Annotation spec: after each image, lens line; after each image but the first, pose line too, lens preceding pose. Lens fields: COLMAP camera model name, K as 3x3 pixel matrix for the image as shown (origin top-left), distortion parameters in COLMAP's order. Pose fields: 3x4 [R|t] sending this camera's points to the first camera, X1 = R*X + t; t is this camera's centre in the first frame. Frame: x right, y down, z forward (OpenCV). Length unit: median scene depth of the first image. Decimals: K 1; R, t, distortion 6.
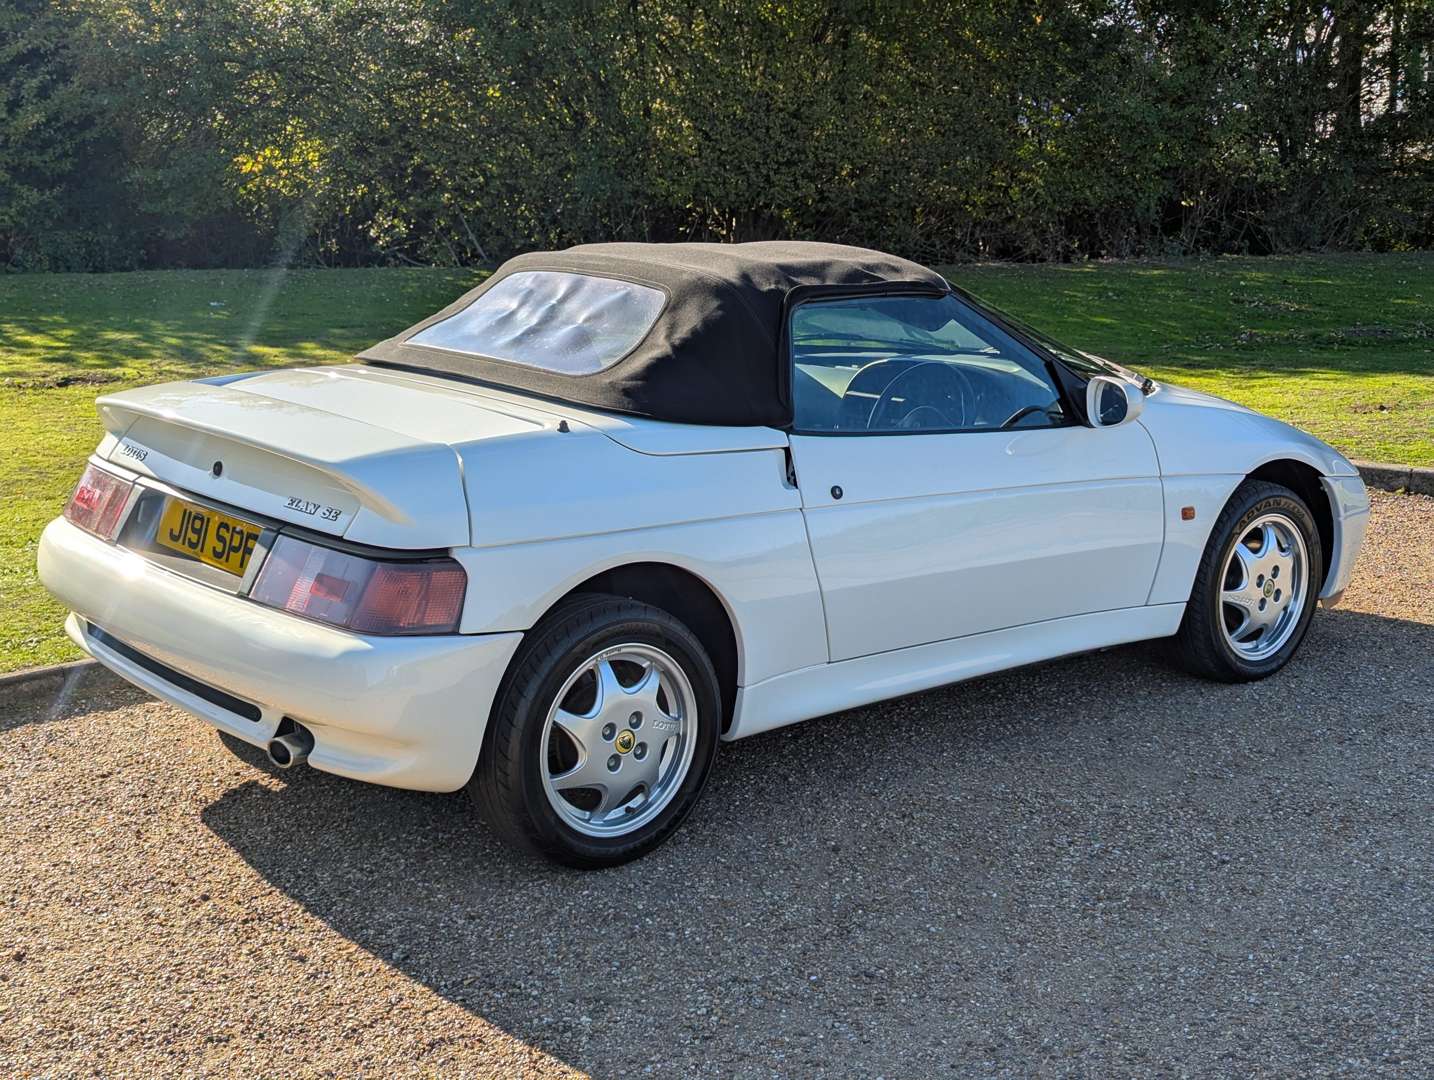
lens RADIAL K [[1974.8, 0, 731.9], [0, 1974.8, 546.5], [0, 0, 1]] dist [0.101896, -0.229384]
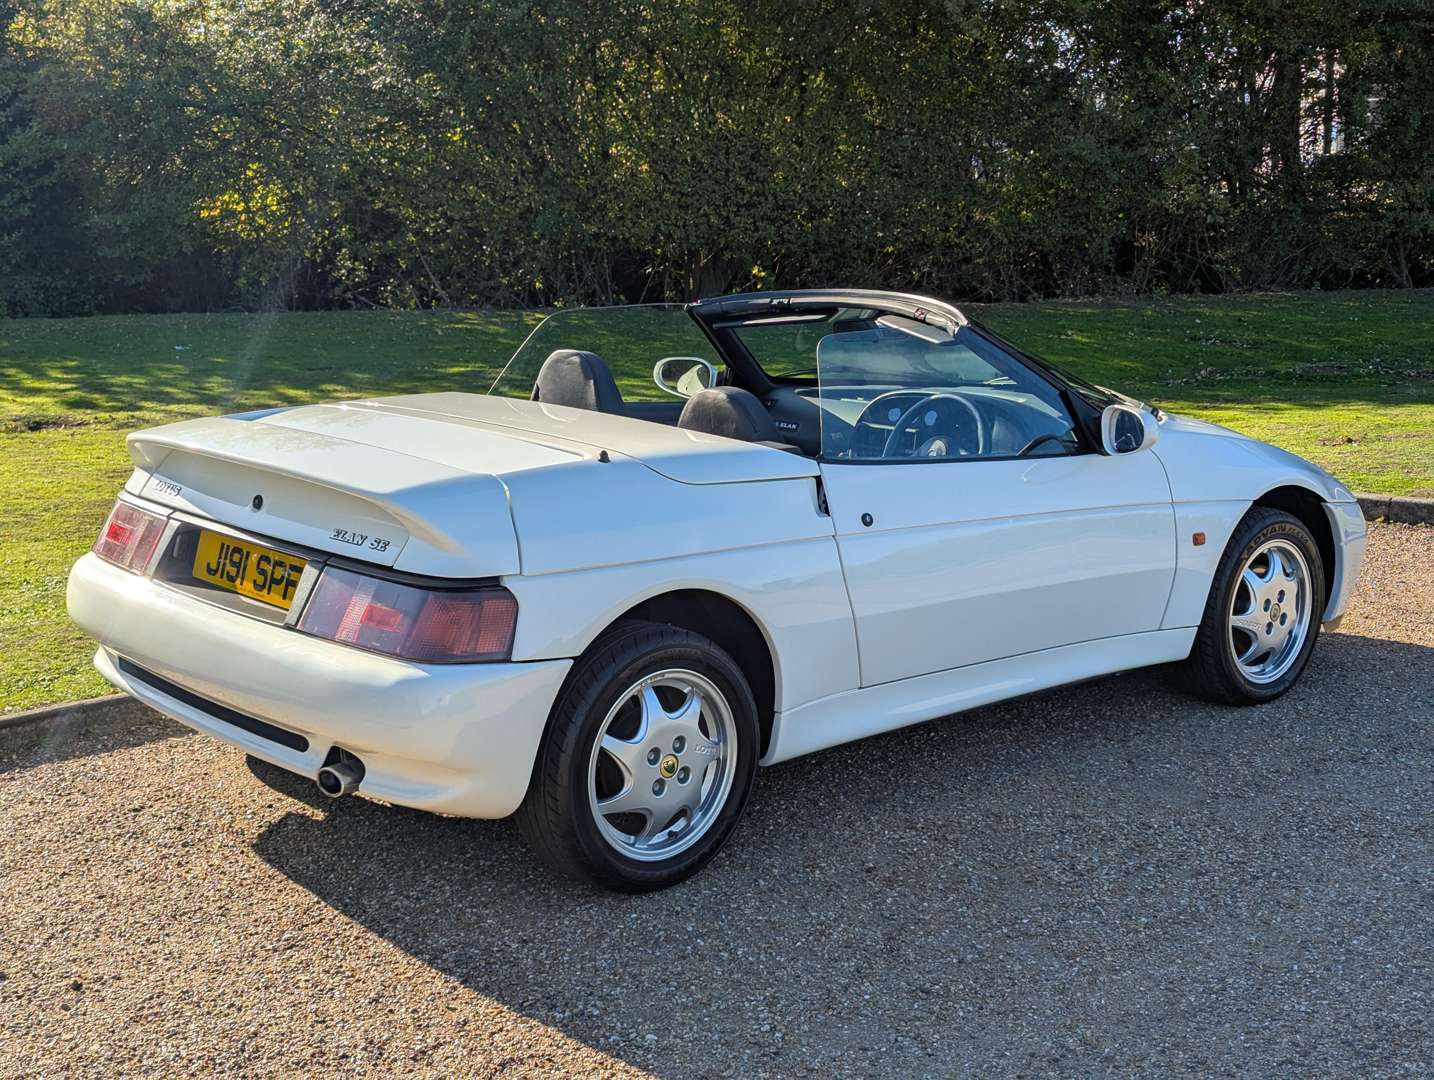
lens RADIAL K [[1974.8, 0, 731.9], [0, 1974.8, 546.5], [0, 0, 1]] dist [0.101896, -0.229384]
pose [[0.999539, -0.009590, 0.028803, -0.048739], [0.010207, 0.999719, -0.021375, 0.007940], [-0.028590, 0.021659, 0.999357, -0.015465]]
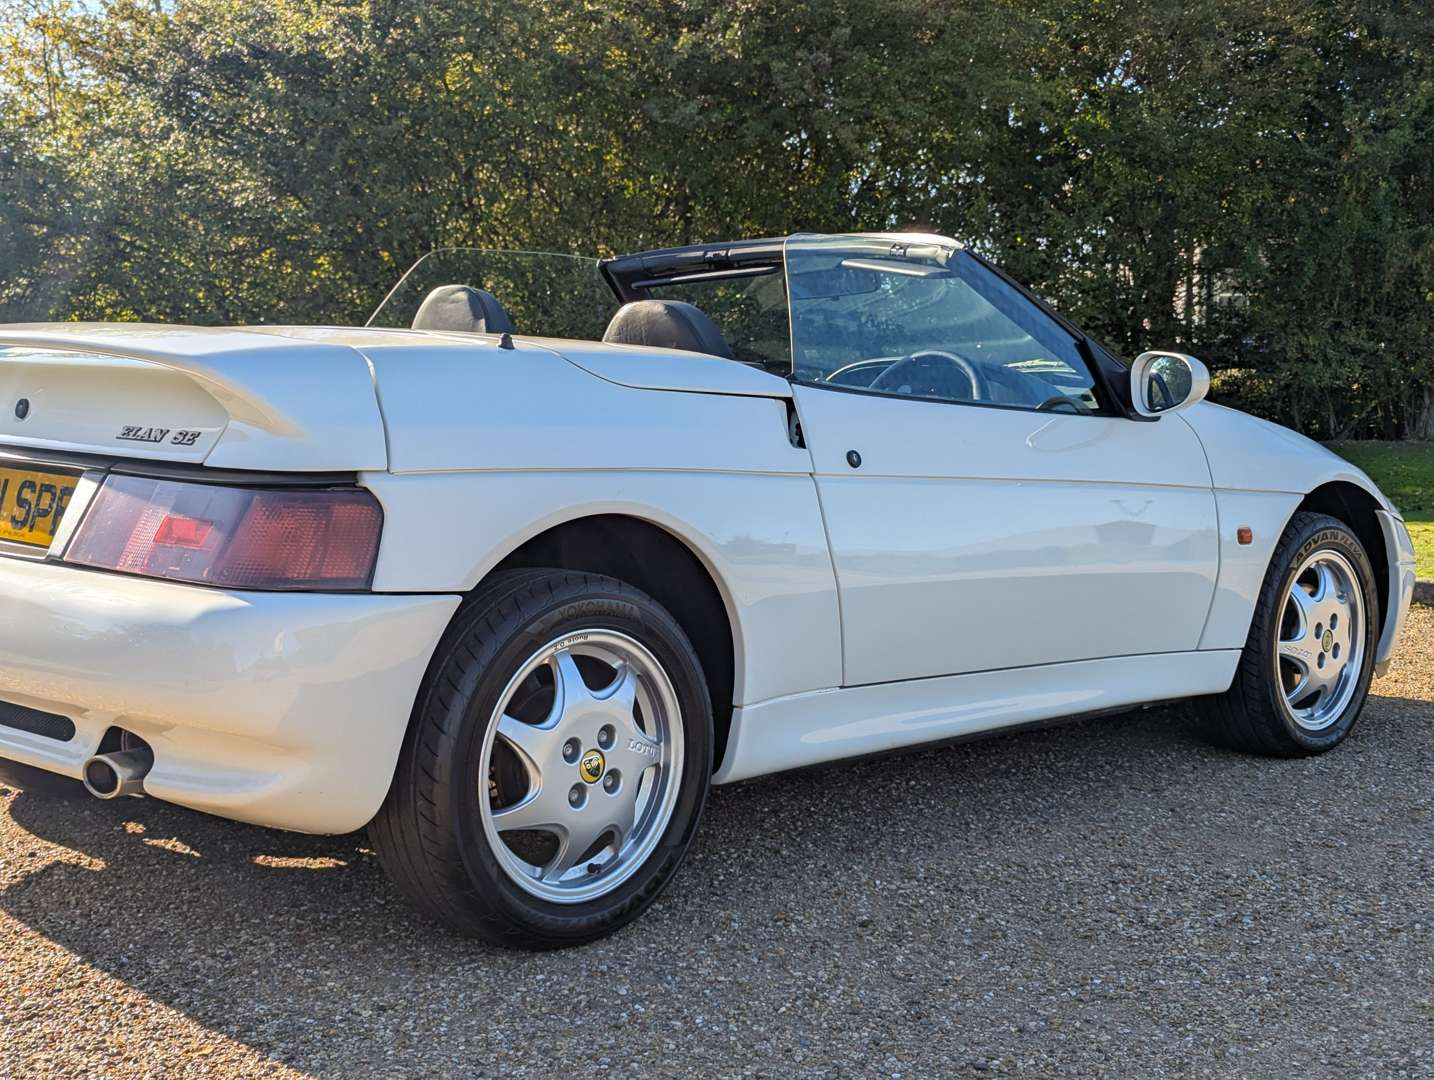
lens RADIAL K [[1978.6, 0, 717.0], [0, 1978.6, 540.0], [0, 0, 1]] dist [0.073775, -0.134805]
pose [[0.995930, 0.005034, 0.089985, -0.072106], [0.006065, 0.992432, -0.122645, 0.102681], [-0.089921, 0.122692, 0.988363, 0.265425]]
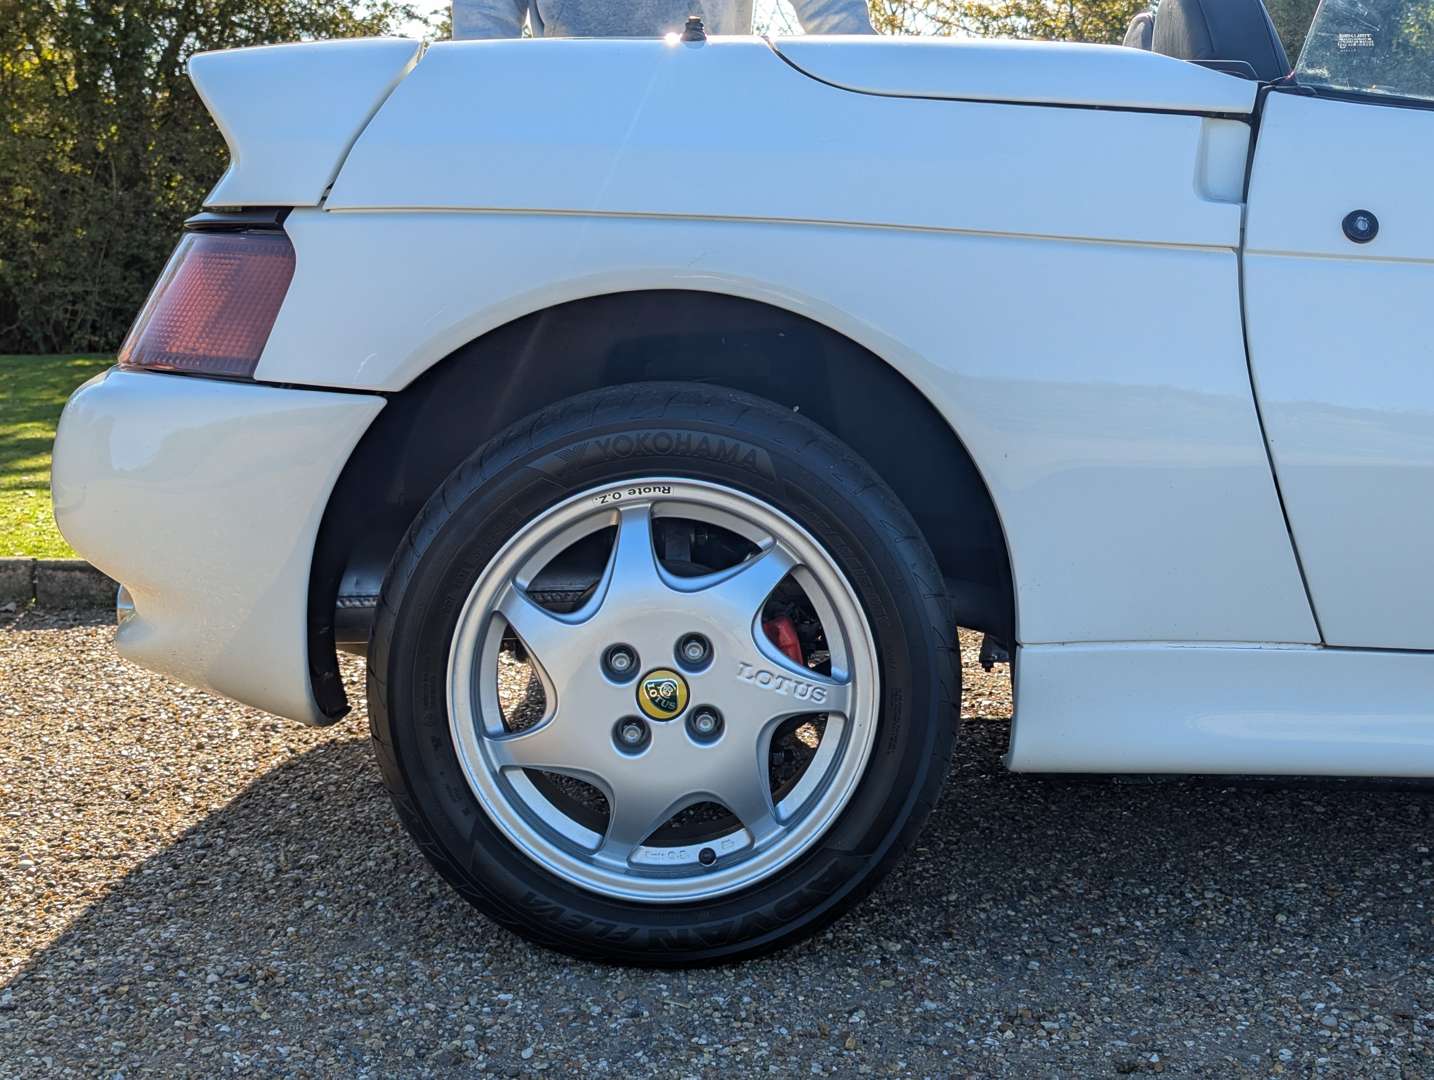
lens RADIAL K [[2020.1, 0, 751.1], [0, 2020.1, 540.2], [0, 0, 1]] dist [0.163948, -0.551654]
pose [[0.759487, 0.108010, -0.641493, 0.249132], [-0.148680, 0.988839, -0.009534, 0.063153], [0.633303, 0.102618, 0.767070, 0.634674]]
